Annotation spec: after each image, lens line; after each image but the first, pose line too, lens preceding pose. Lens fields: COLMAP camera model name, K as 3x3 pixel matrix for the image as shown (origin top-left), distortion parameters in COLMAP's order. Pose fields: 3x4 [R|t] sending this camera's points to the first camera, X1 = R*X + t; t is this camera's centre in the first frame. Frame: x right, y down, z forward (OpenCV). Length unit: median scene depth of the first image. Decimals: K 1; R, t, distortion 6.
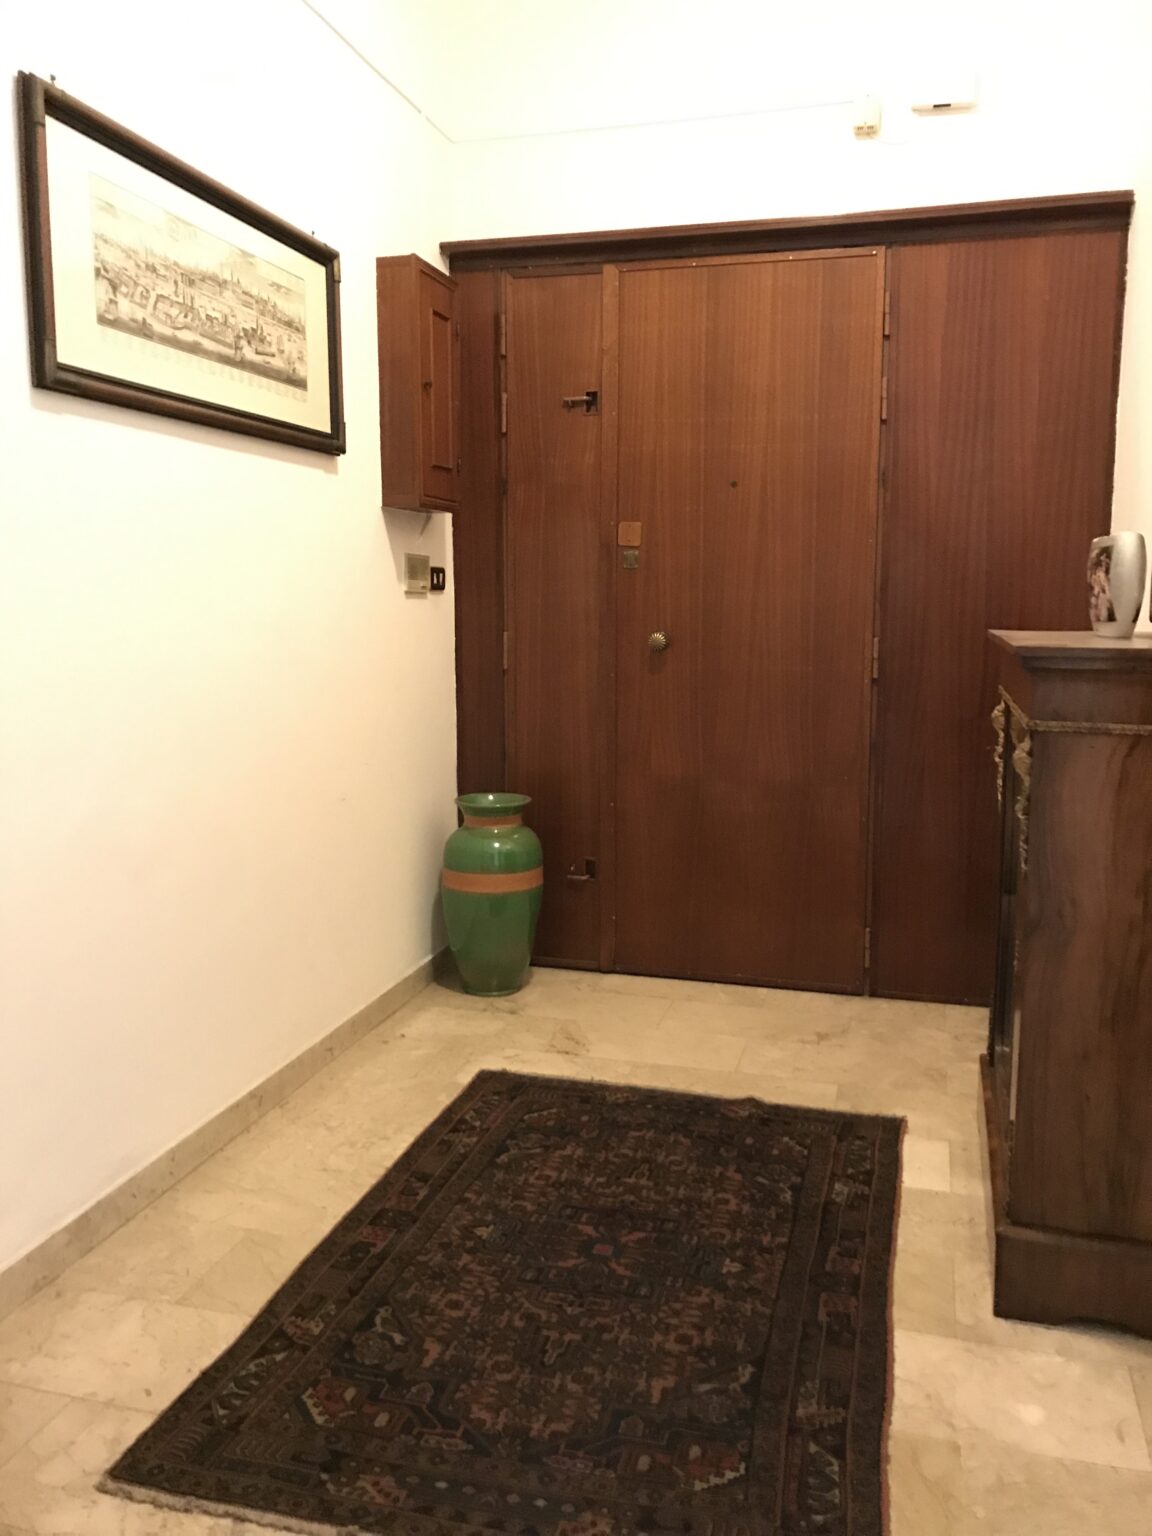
lens RADIAL K [[1264.7, 0, 574.6], [0, 1264.7, 762.4], [0, 0, 1]] dist [0.055069, -0.047945]
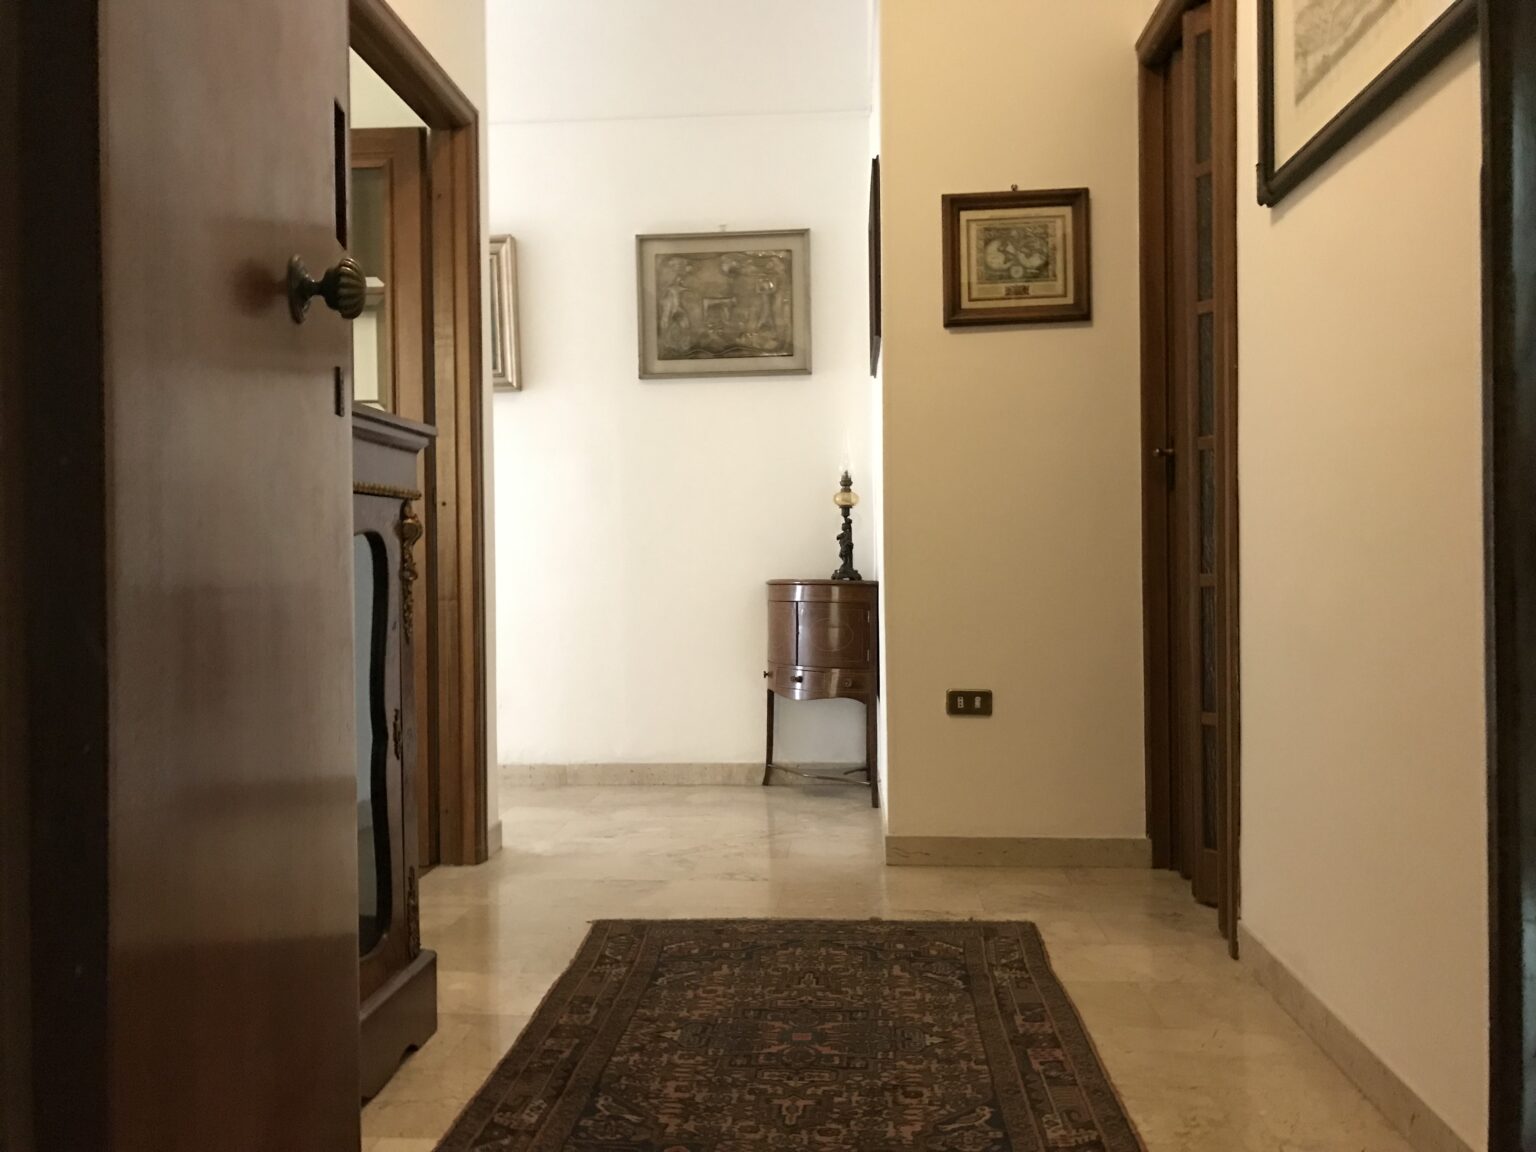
lens RADIAL K [[1264.7, 0, 767.6], [0, 1264.7, 579.4], [0, 0, 1]] dist [0.055069, -0.047945]
pose [[-0.979989, 0.013805, -0.198574, 0.245076], [-0.015551, 0.989234, 0.145517, -0.112027], [0.198445, 0.145693, -0.969223, 1.947139]]
